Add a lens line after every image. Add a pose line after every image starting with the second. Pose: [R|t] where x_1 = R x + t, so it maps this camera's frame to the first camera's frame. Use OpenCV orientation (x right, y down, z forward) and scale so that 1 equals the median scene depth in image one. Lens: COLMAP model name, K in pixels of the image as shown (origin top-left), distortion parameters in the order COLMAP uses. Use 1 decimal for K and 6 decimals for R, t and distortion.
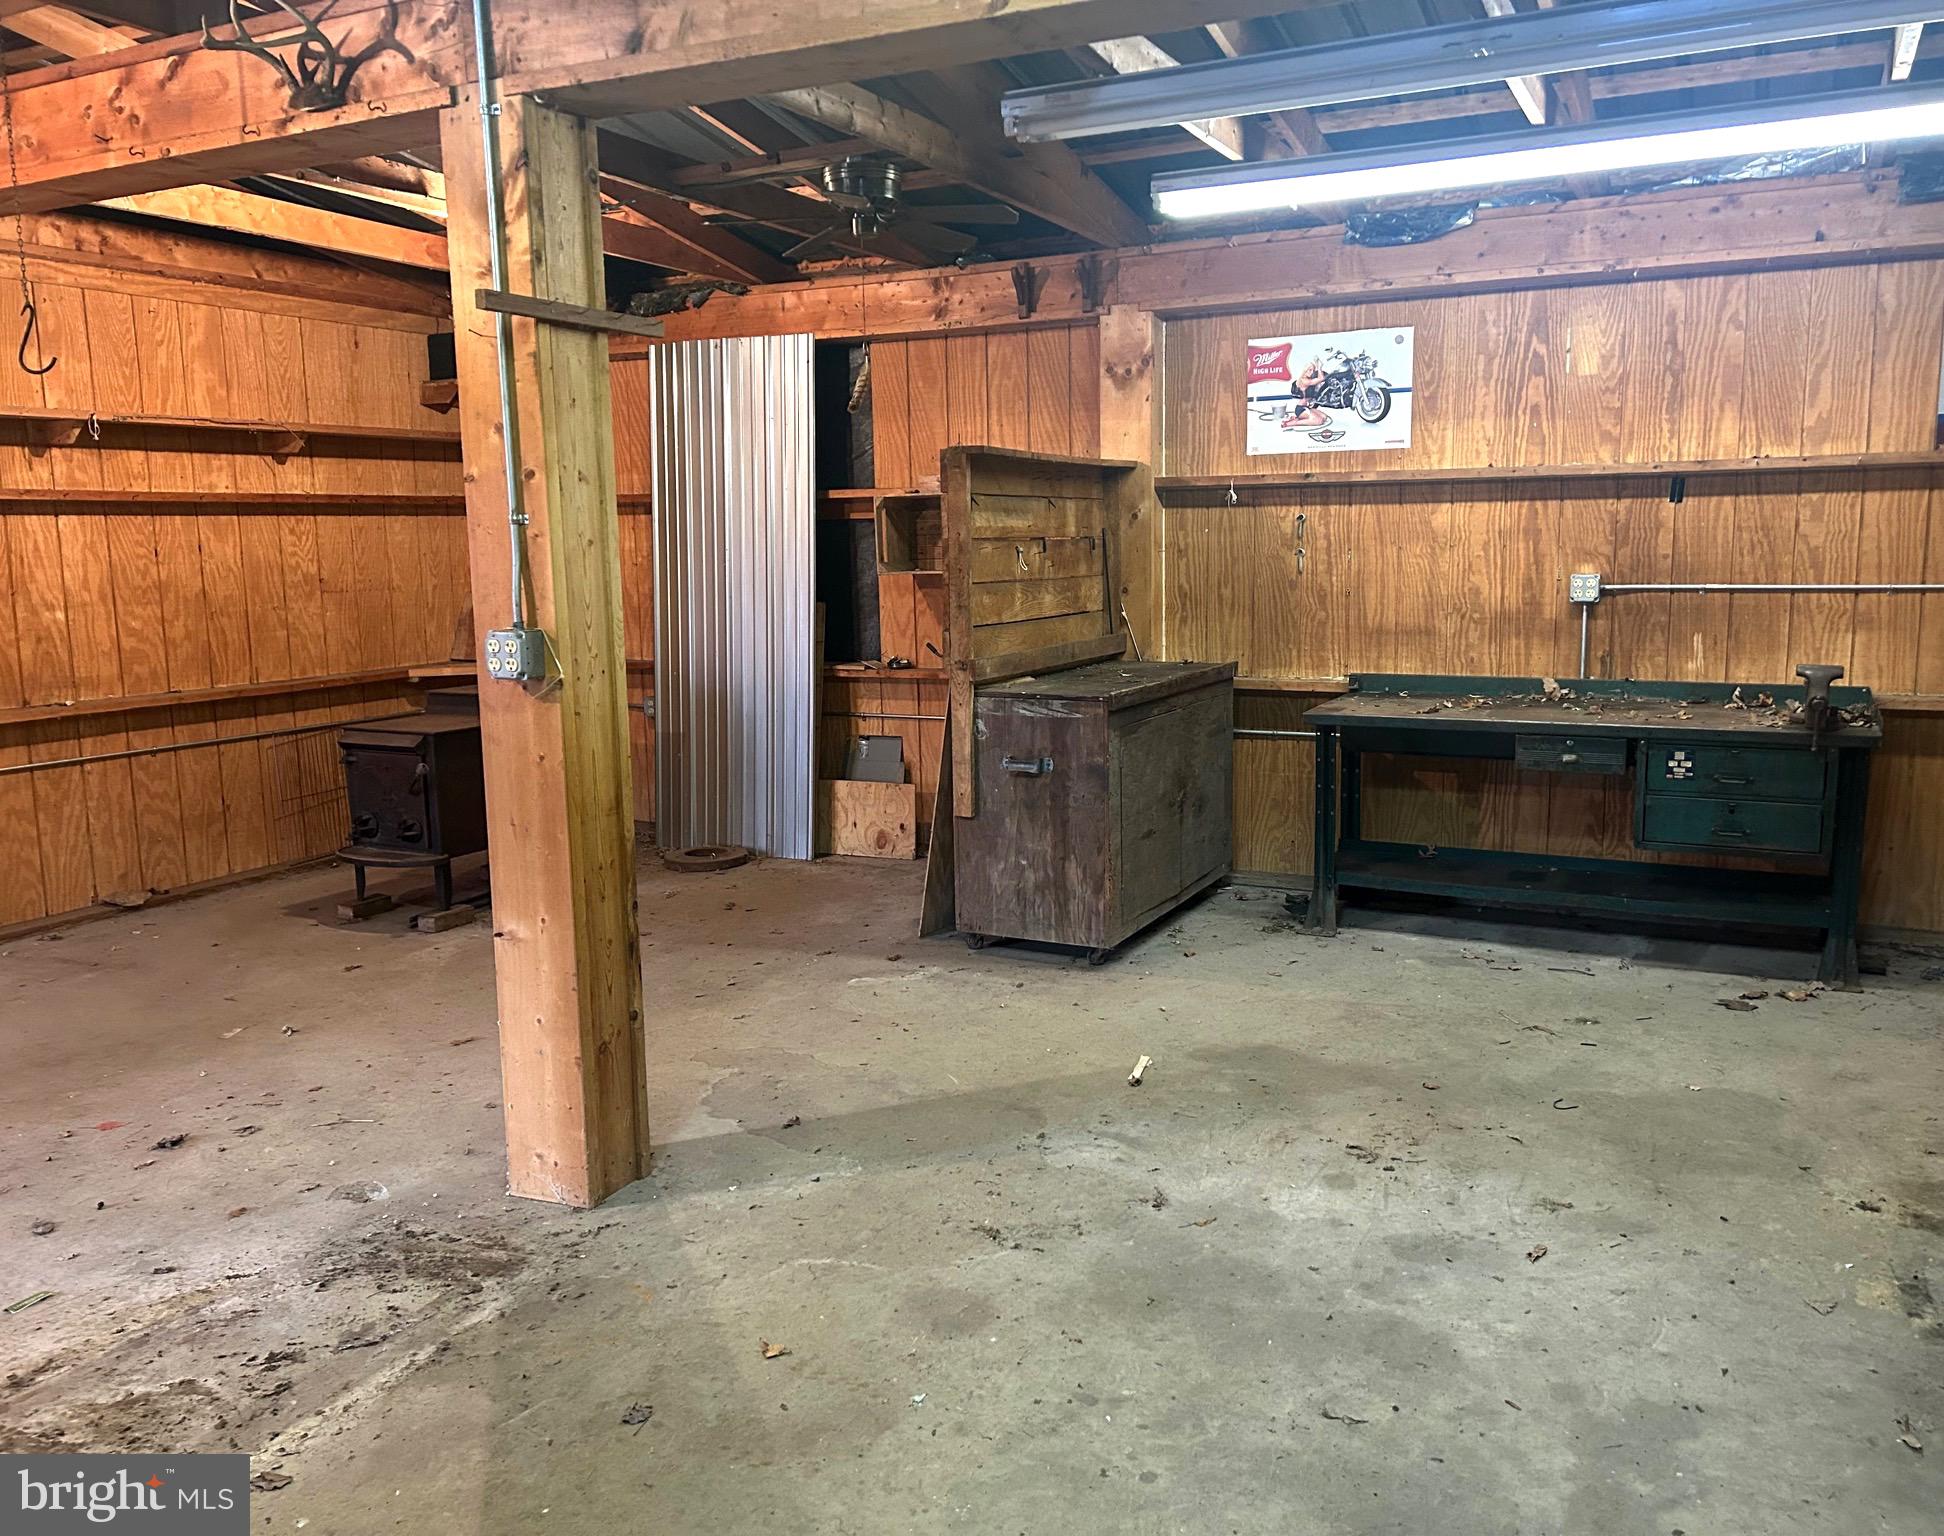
lens RADIAL K [[1505.1, 0, 964.9], [0, 1505.1, 764.4], [0, 0, 1]] dist [0.040727, -0.043278]
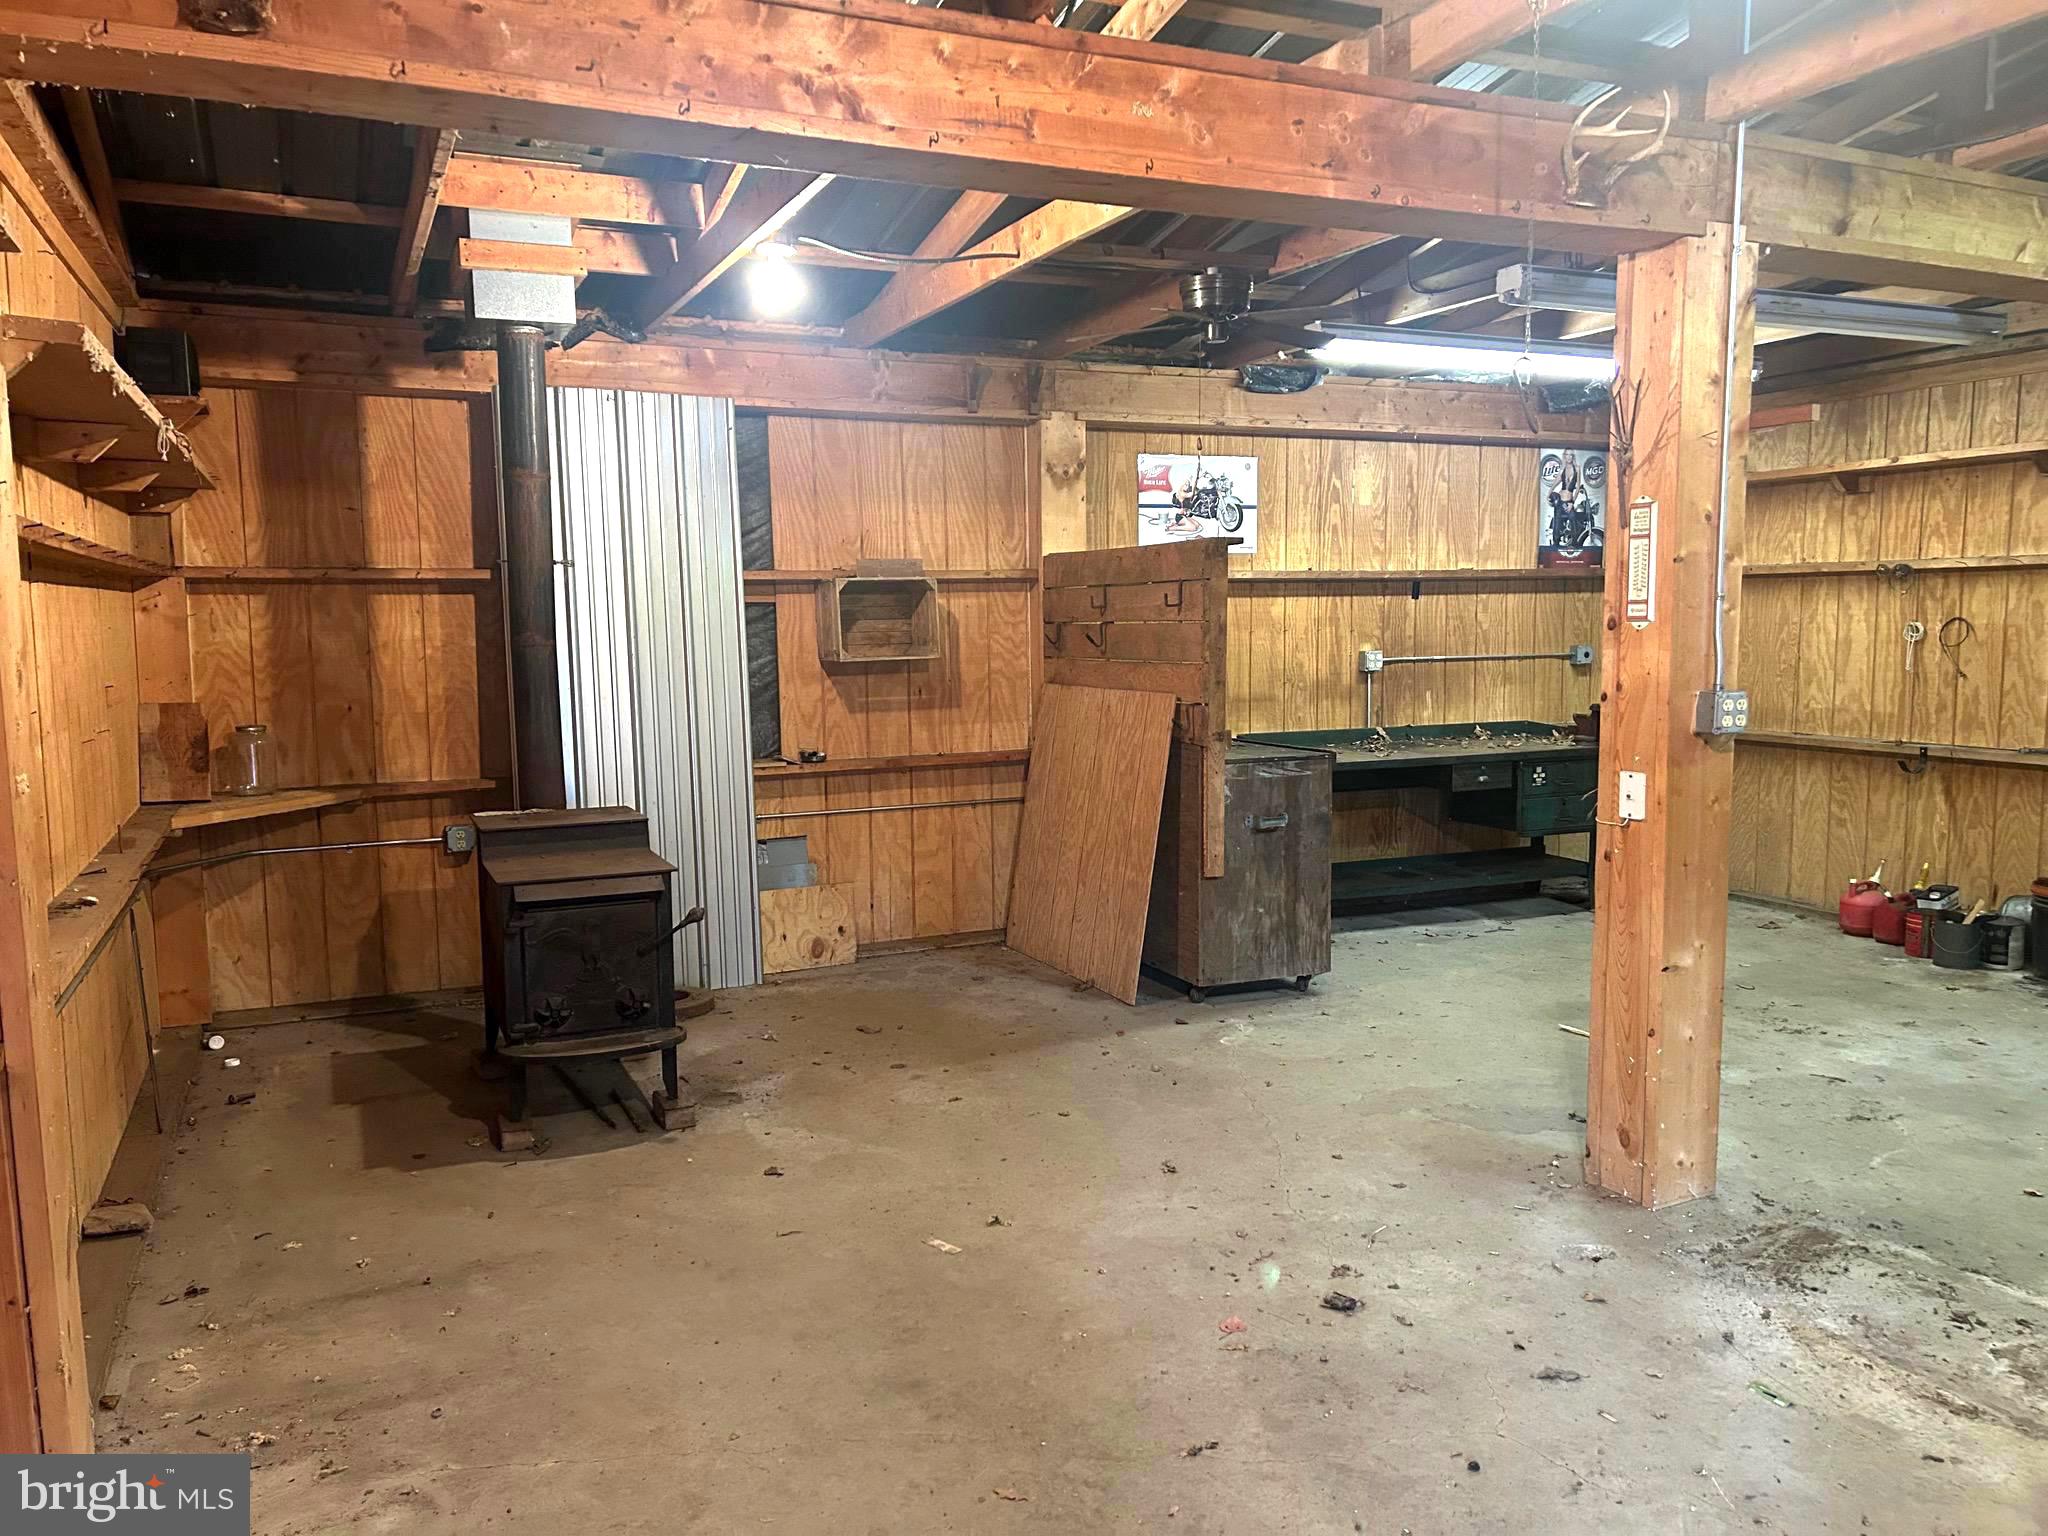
lens RADIAL K [[1530.1, 0, 1017.5], [0, 1530.1, 775.4], [0, 0, 1]] dist [0.041687, -0.040331]
pose [[0.648490, -0.072007, 0.757810, -0.866459], [0.117276, 0.993081, -0.005996, -0.044943], [-0.752135, 0.092761, 0.652448, 0.362408]]
